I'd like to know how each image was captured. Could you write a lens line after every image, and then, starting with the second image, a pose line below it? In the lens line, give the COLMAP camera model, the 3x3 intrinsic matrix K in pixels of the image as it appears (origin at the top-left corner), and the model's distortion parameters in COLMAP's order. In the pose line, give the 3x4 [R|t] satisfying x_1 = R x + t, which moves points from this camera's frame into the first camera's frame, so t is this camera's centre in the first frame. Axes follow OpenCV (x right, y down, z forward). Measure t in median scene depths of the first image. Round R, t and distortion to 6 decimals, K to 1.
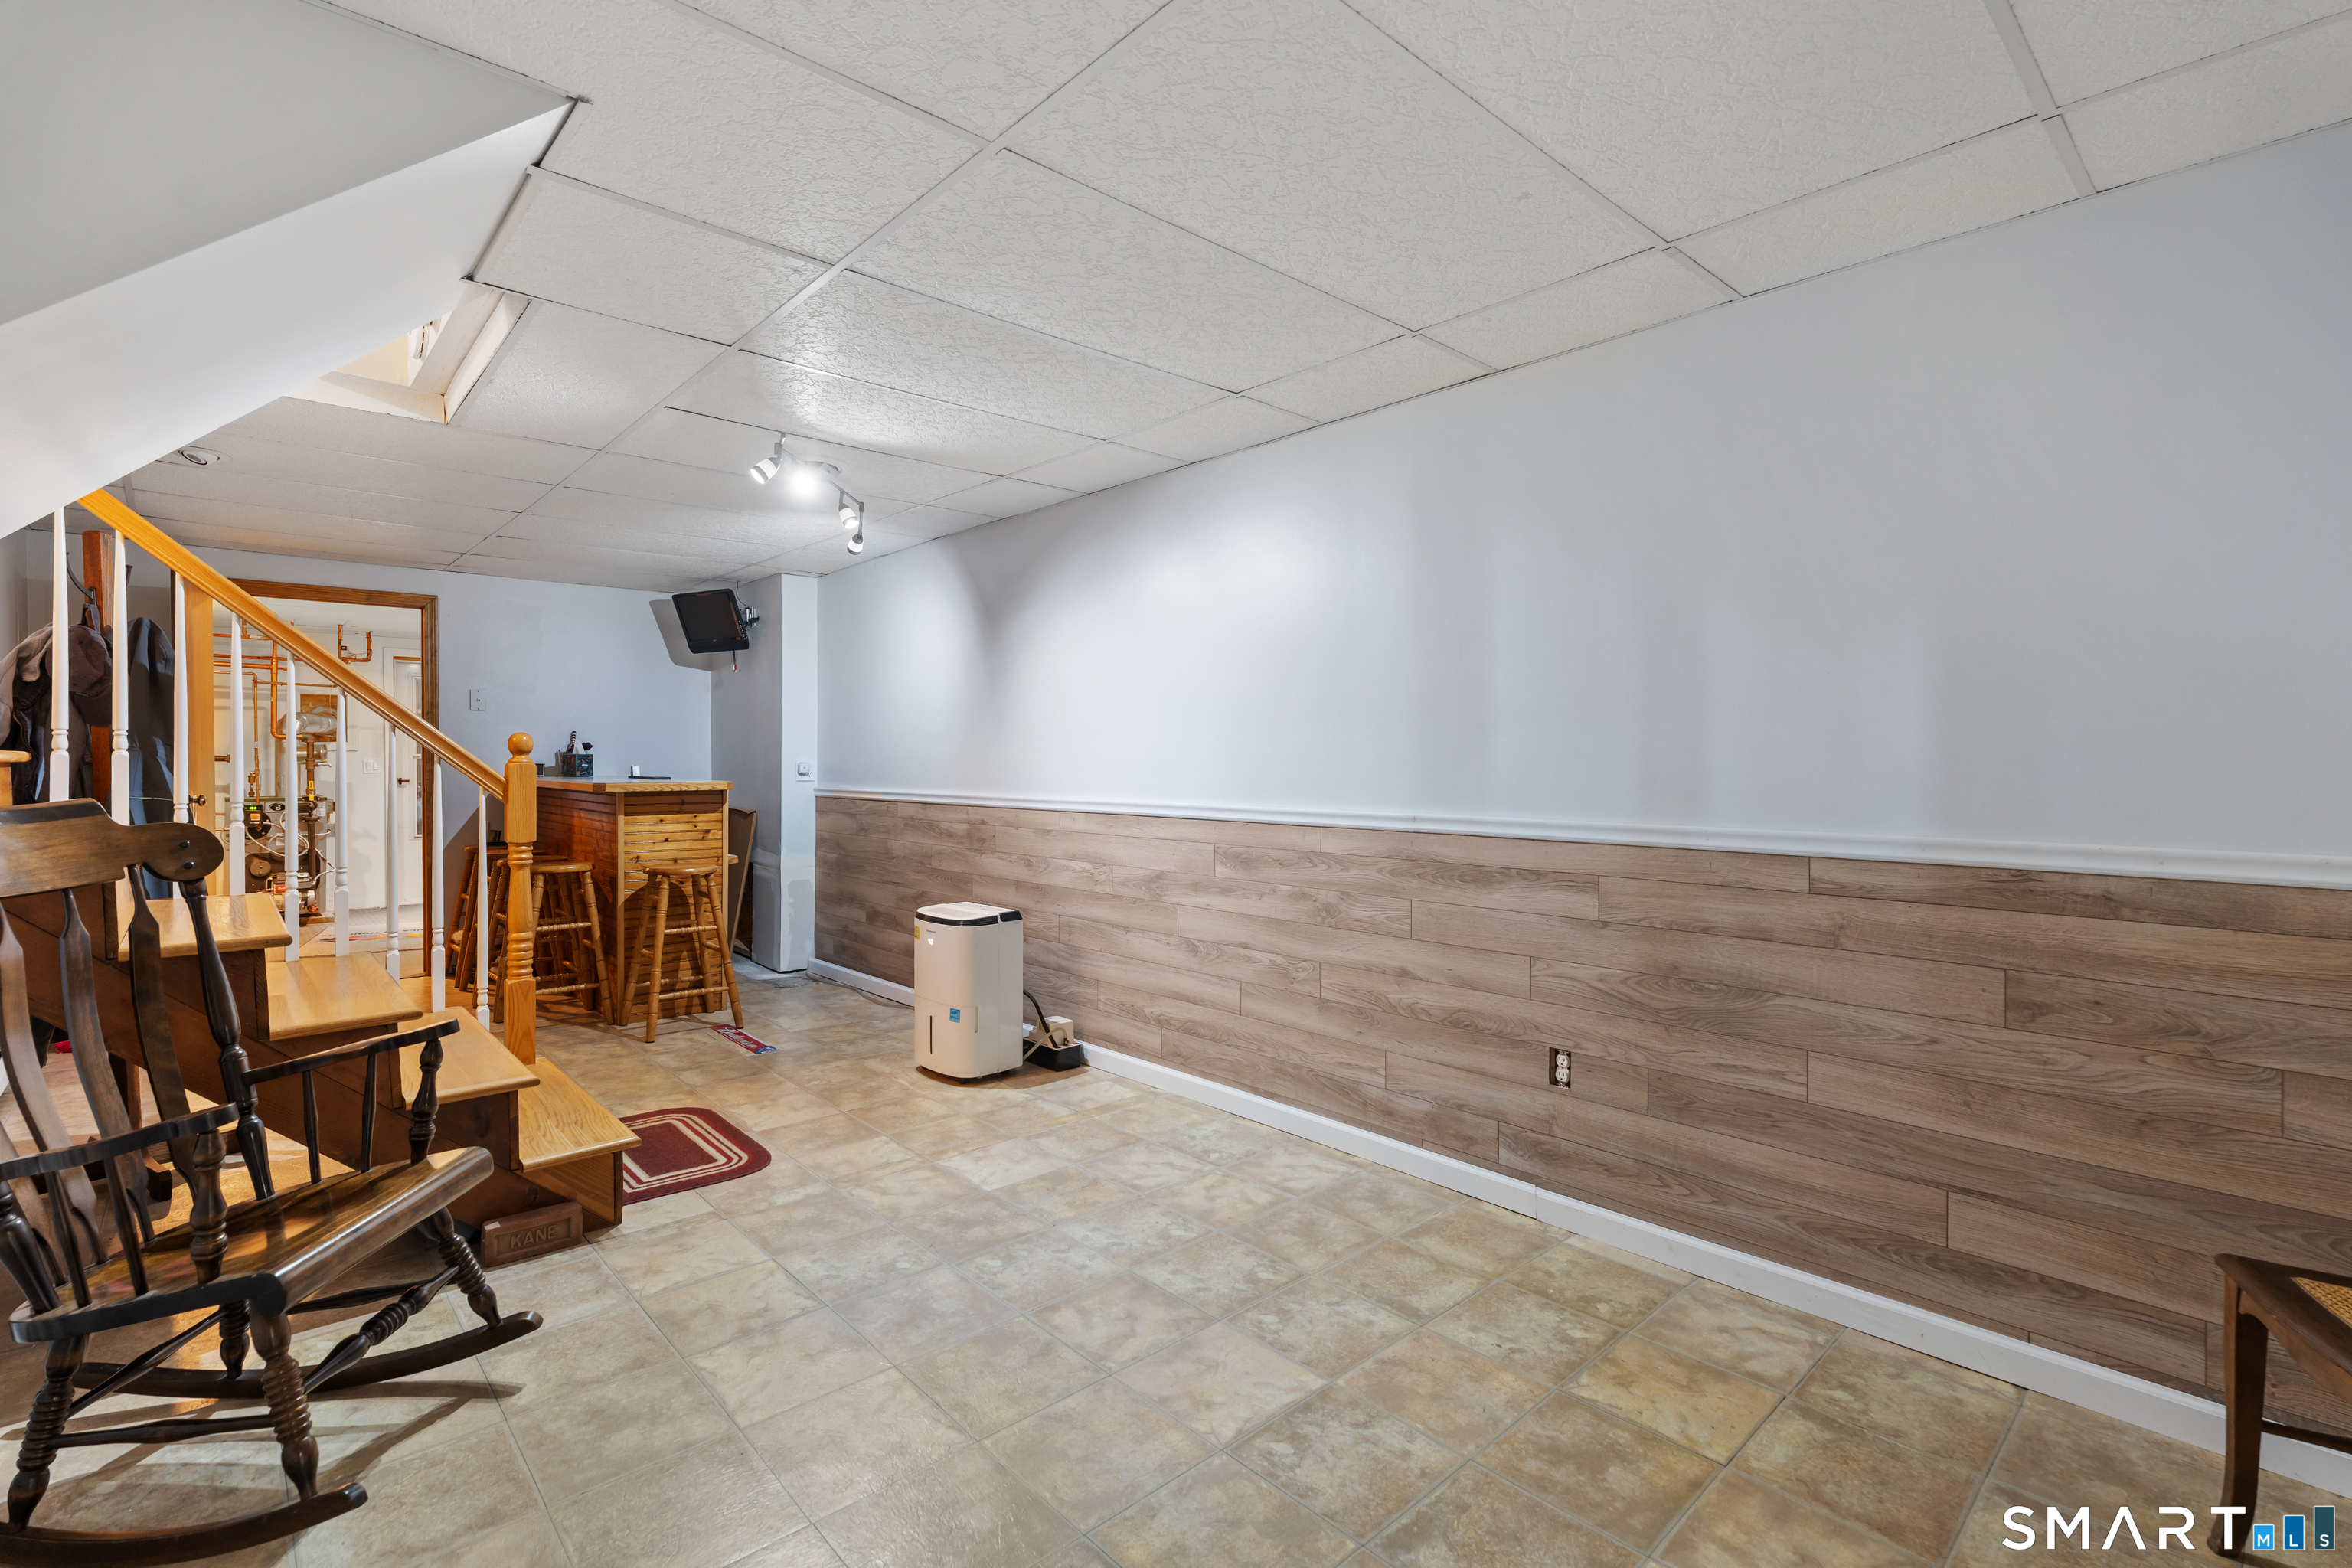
lens RADIAL K [[1062.5, 0, 1172.0], [0, 1062.5, 782.6], [0, 0, 1]] dist [0.001745, 0.000037]
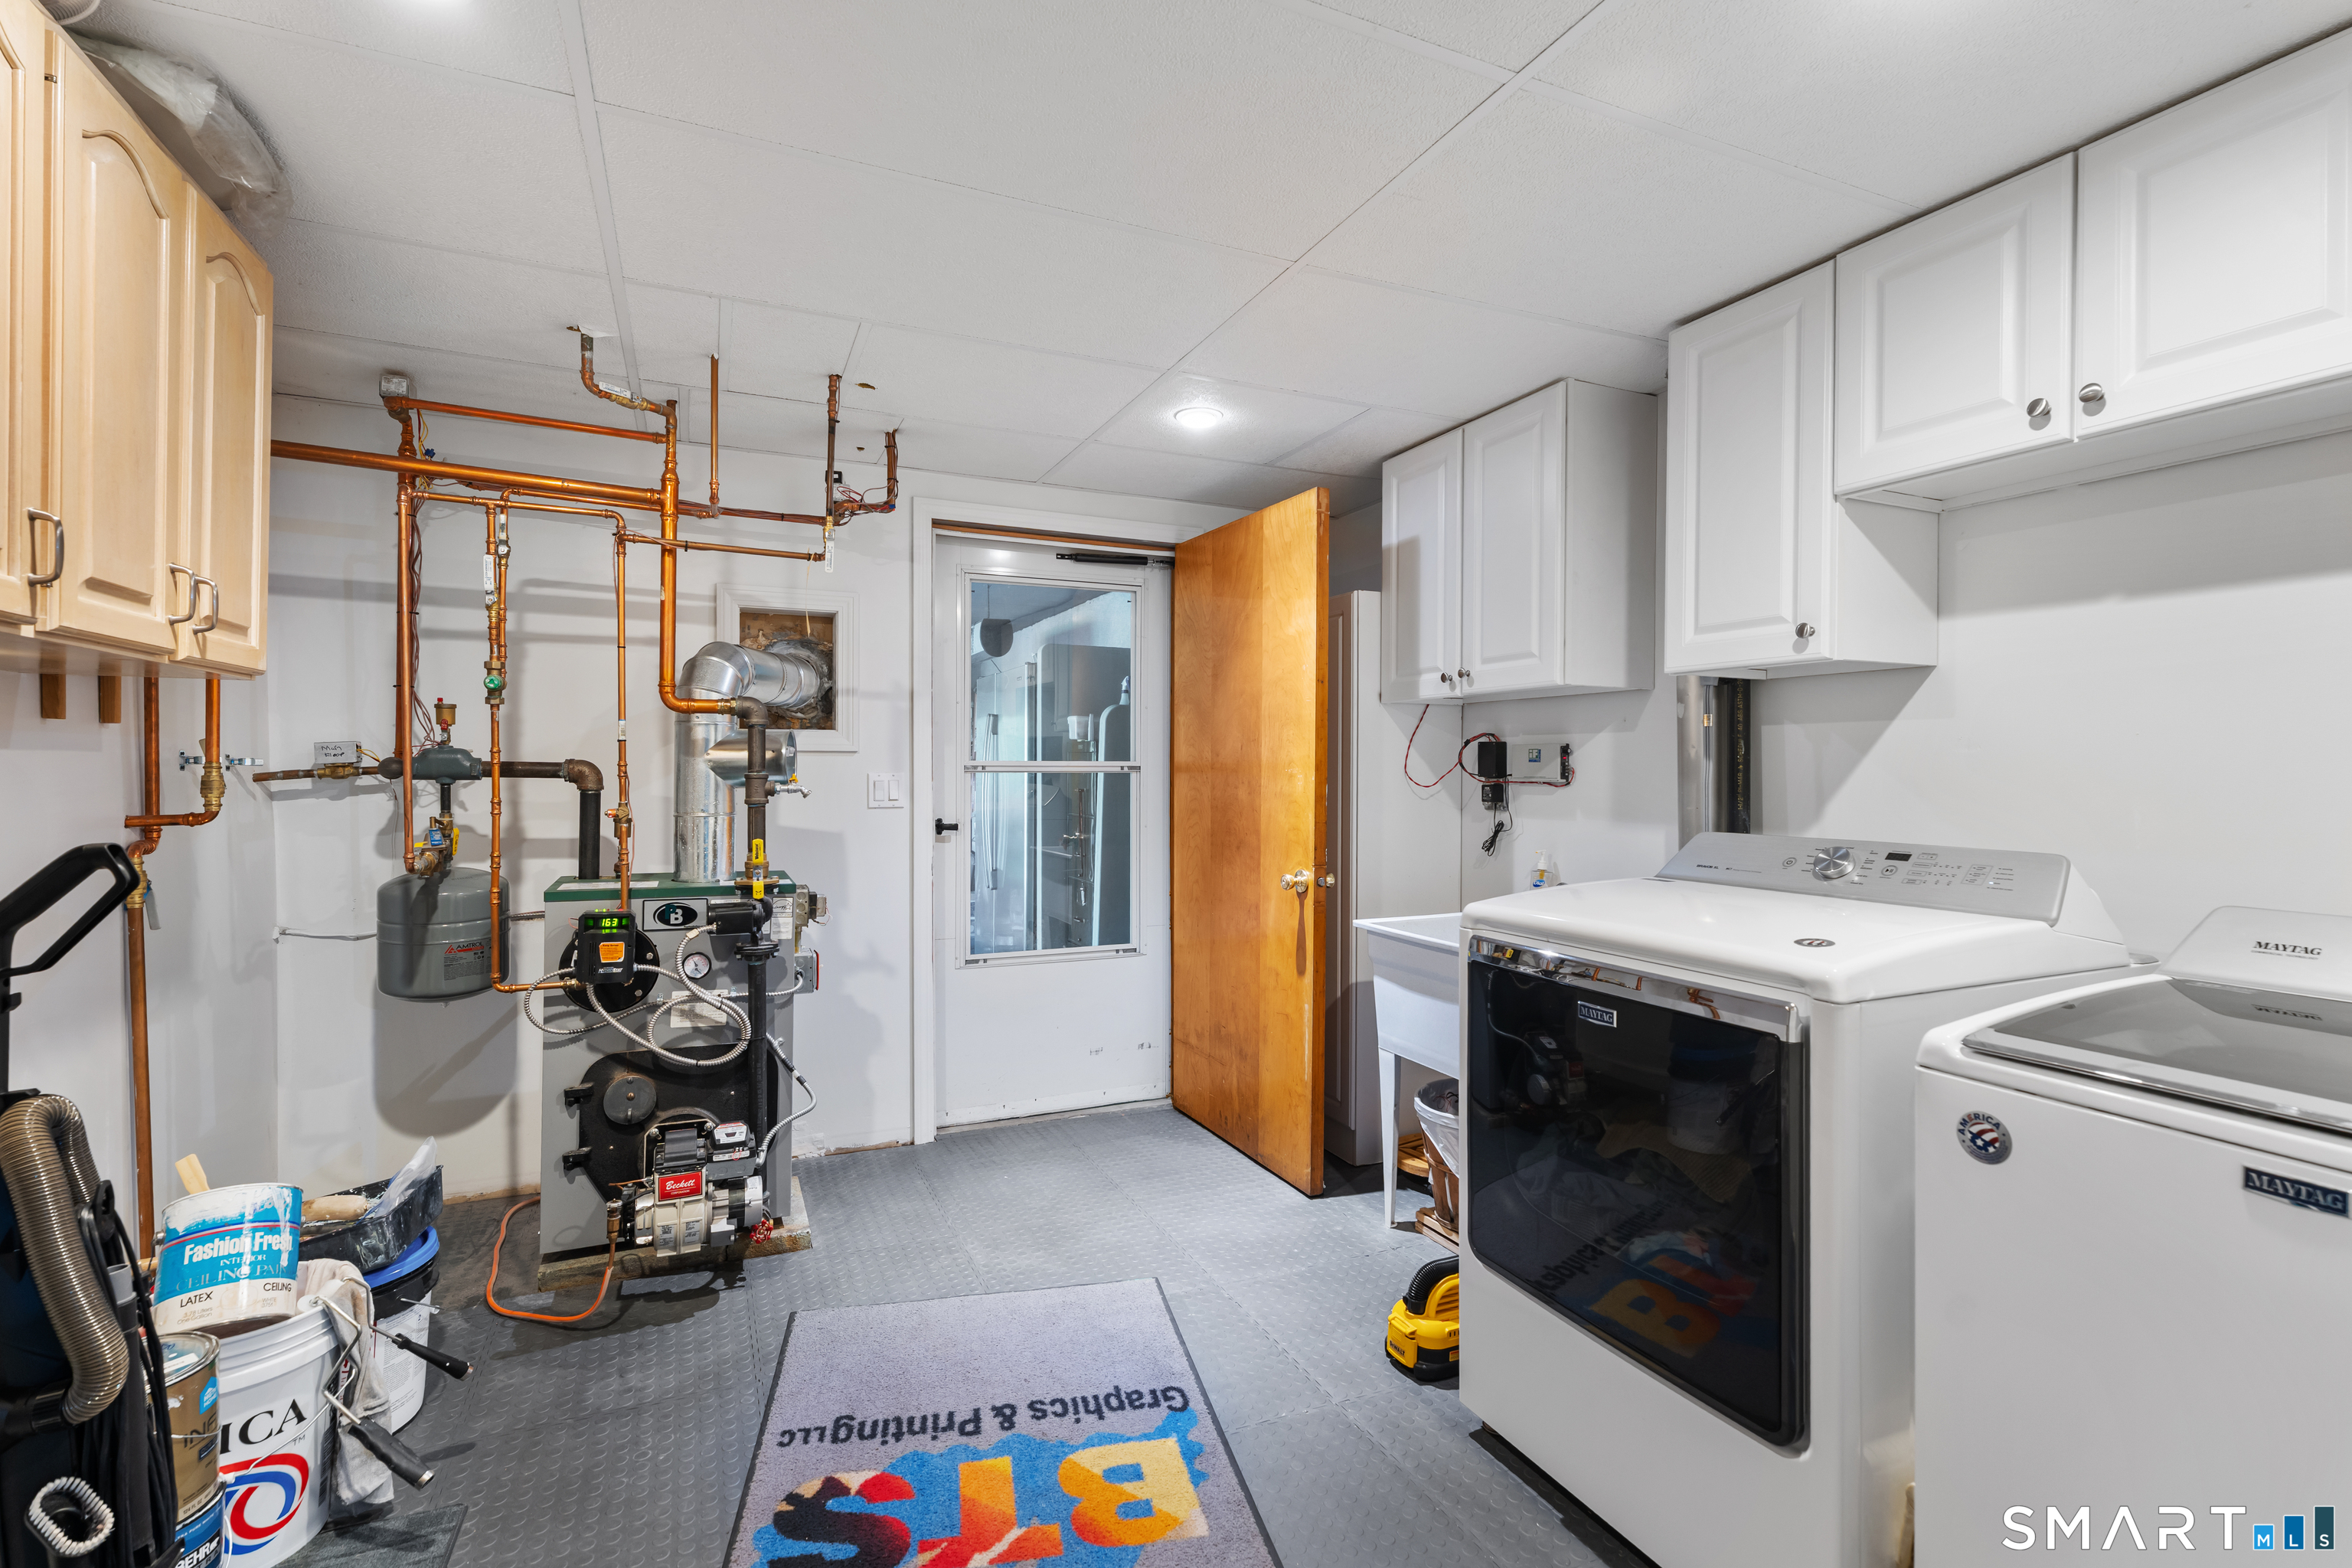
lens RADIAL K [[1062.5, 0, 1172.0], [0, 1062.5, 782.6], [0, 0, 1]] dist [0.001745, 0.000037]
pose [[0.950691, 0.005653, -0.310088, -0.801683], [-0.010085, 0.999869, -0.012691, -0.022076], [0.309976, 0.015193, 0.950623, 0.994753]]
